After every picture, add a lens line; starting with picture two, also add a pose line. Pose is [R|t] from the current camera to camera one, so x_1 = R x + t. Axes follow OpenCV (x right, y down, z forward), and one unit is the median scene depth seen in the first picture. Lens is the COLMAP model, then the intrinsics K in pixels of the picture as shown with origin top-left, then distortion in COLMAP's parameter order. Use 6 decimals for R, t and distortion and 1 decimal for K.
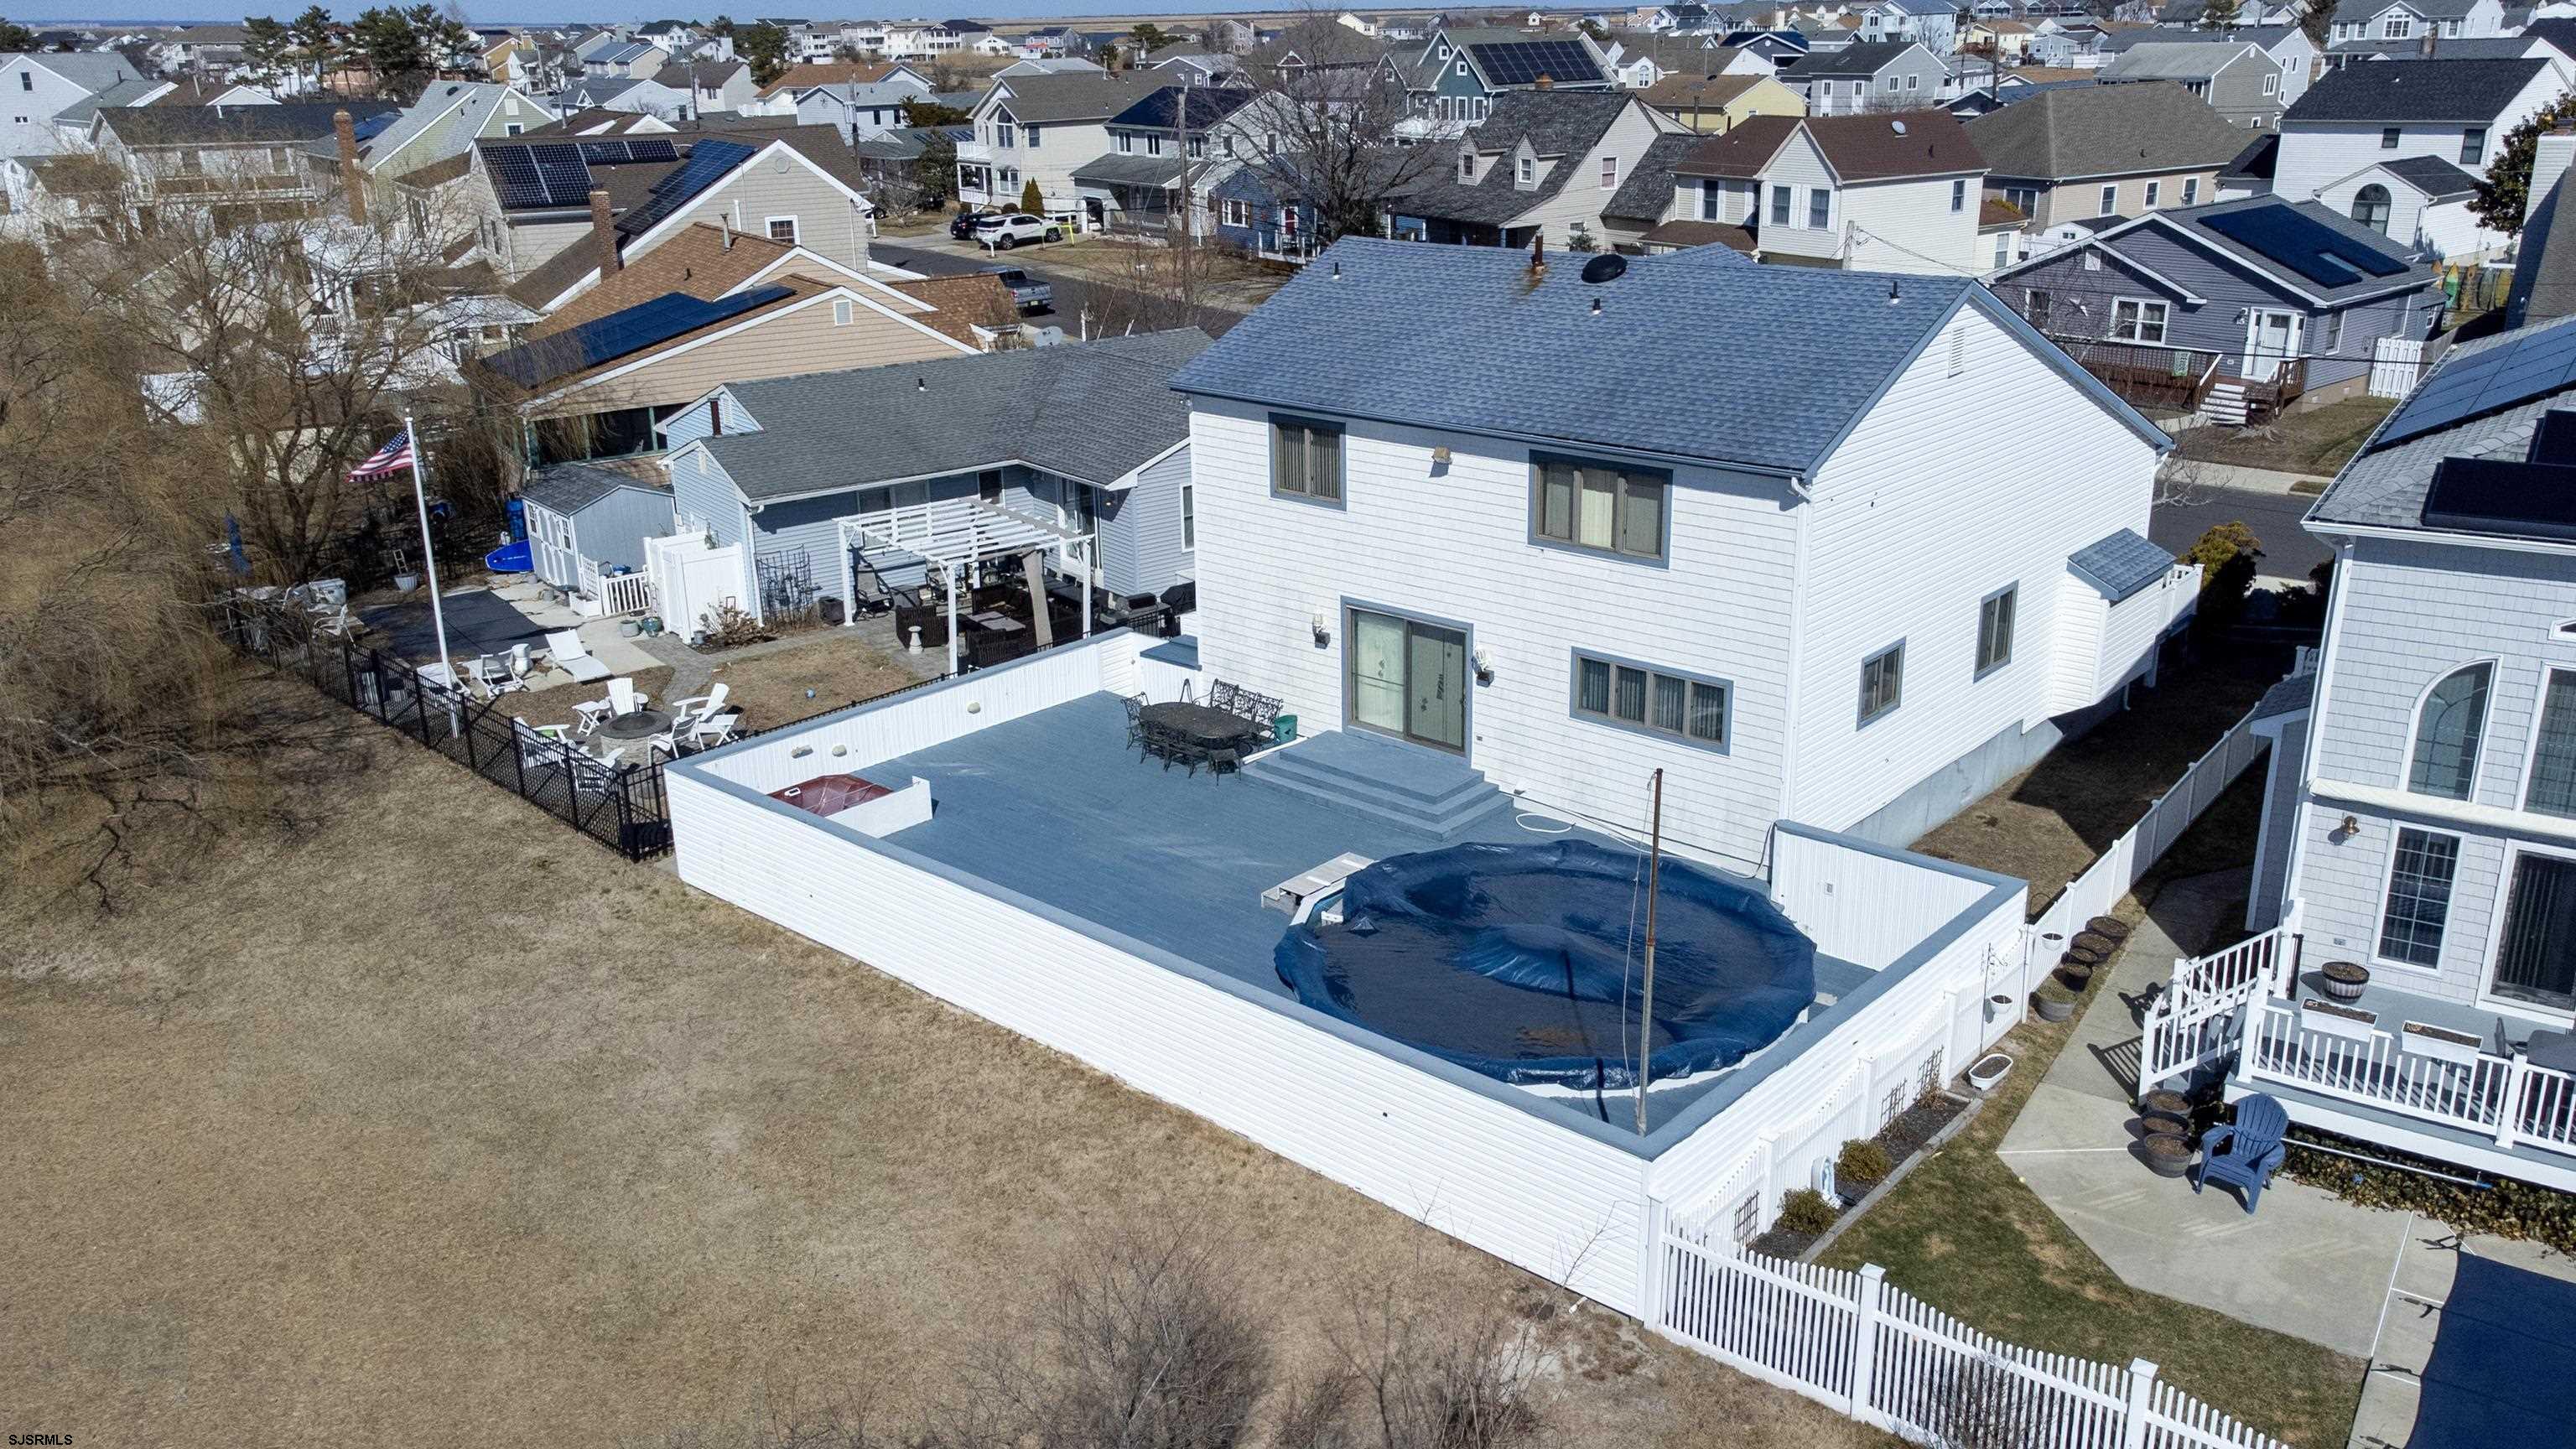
lens RADIAL K [[2003.7, 0, 1288.0], [0, 2003.7, 724.5], [0, 0, 1]] dist [0.055627, 0.003452]
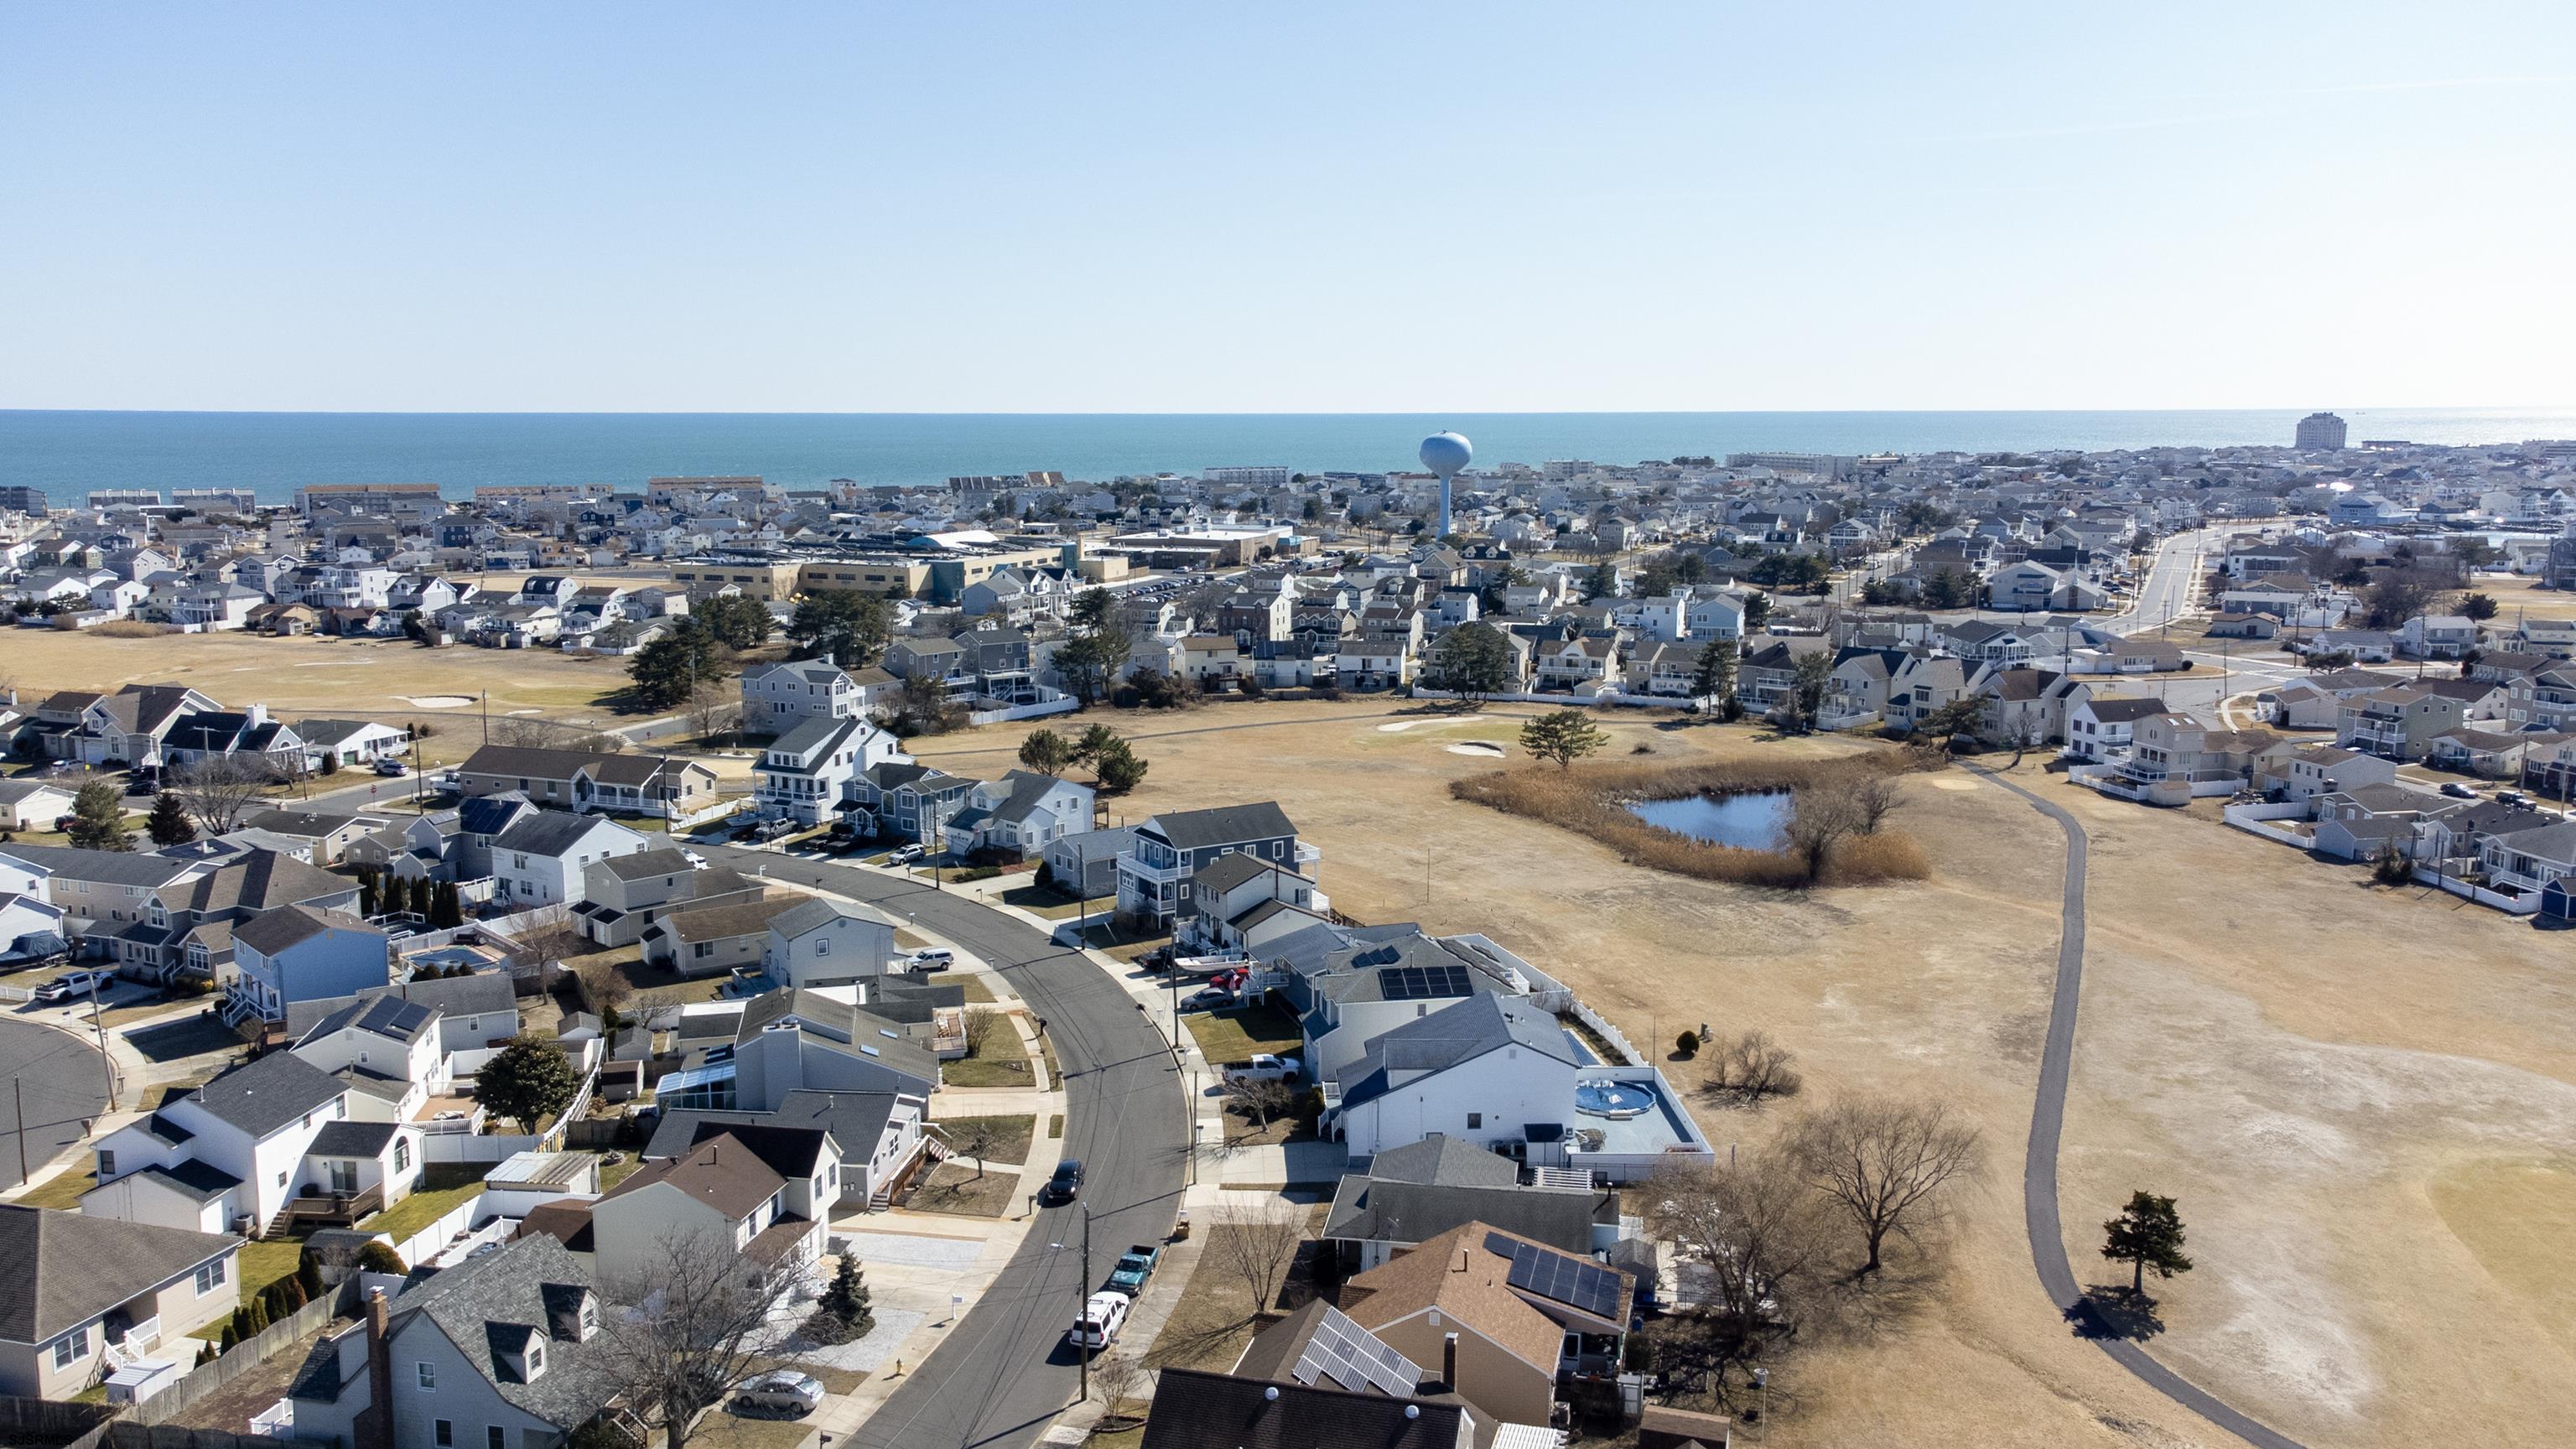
lens RADIAL K [[2003.7, 0, 1288.0], [0, 2003.7, 724.5], [0, 0, 1]] dist [0.055627, 0.003452]
pose [[-0.686829, -0.094321, 0.720673, -2.646641], [0.257101, 0.895908, 0.362282, -2.544422], [-0.679827, 0.434111, -0.591086, 3.692956]]
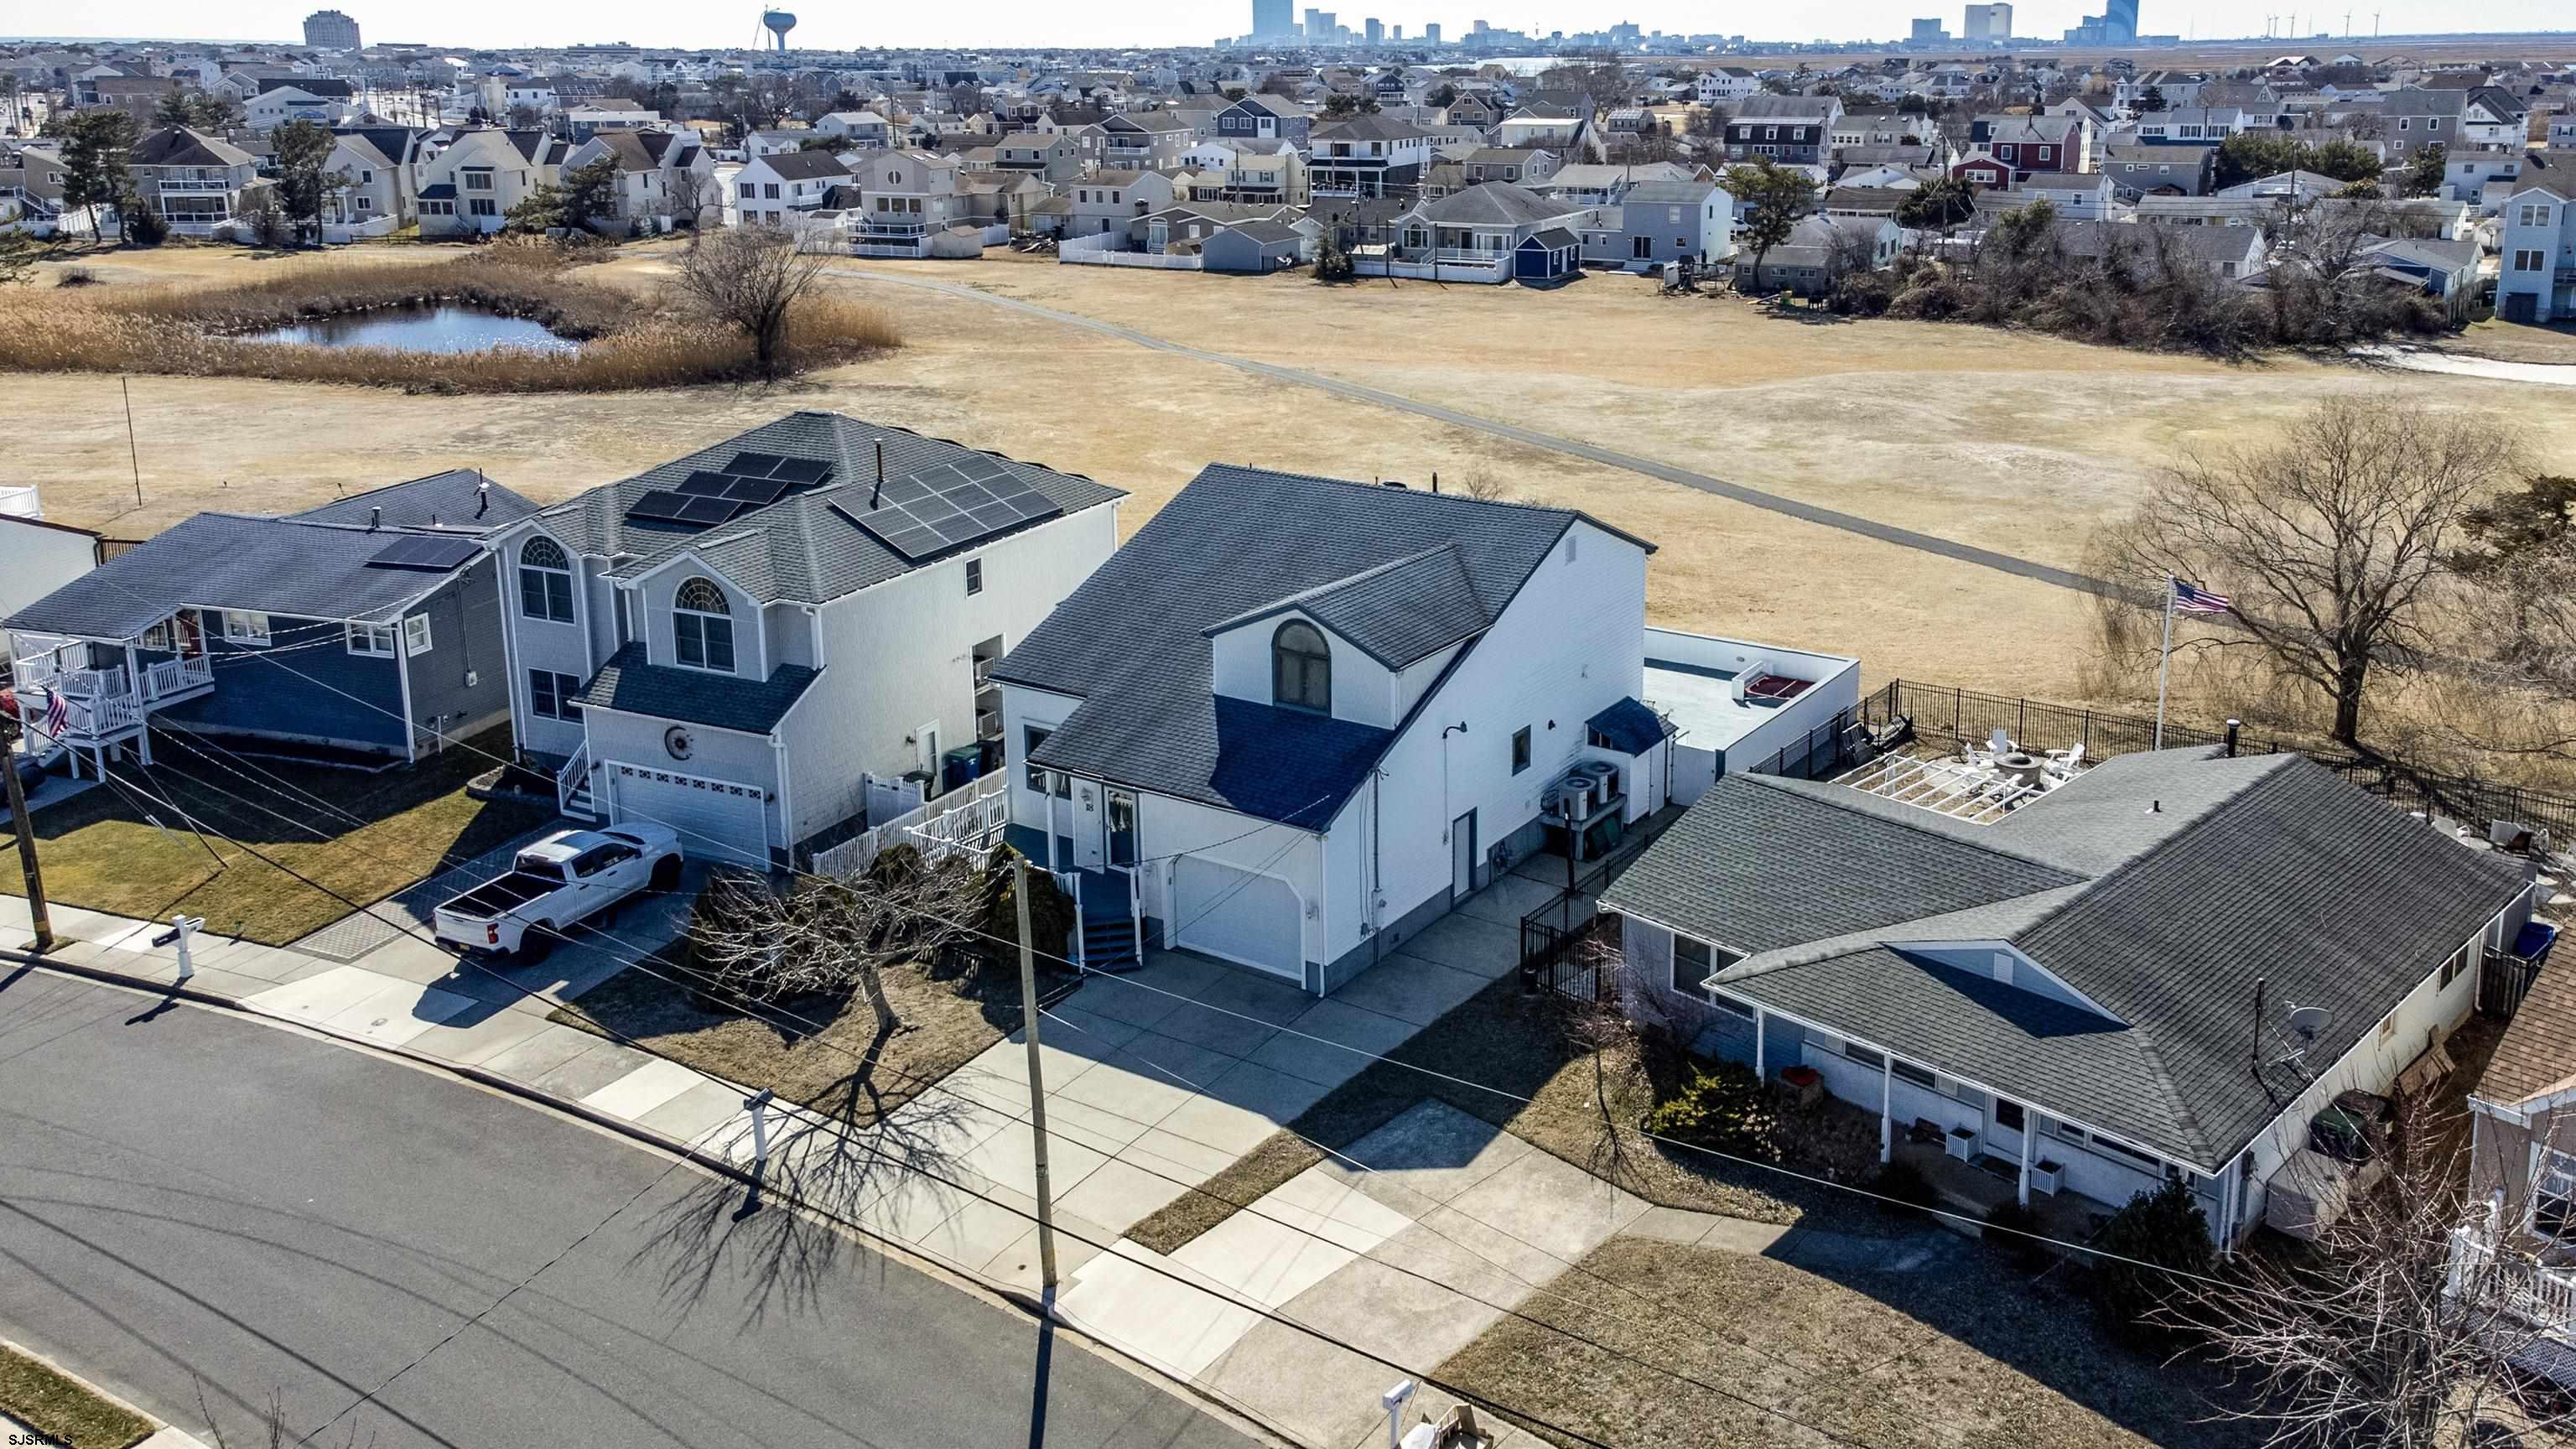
lens RADIAL K [[2021.7, 0, 1431.0], [0, 2021.7, 564.1], [0, 0, 1]] dist [0.054068, 0.002092]
pose [[-0.985973, 0.062909, -0.154598, 0.399975], [-0.034575, 0.829179, 0.557912, -1.132625], [0.163287, 0.555431, -0.815373, 2.455423]]
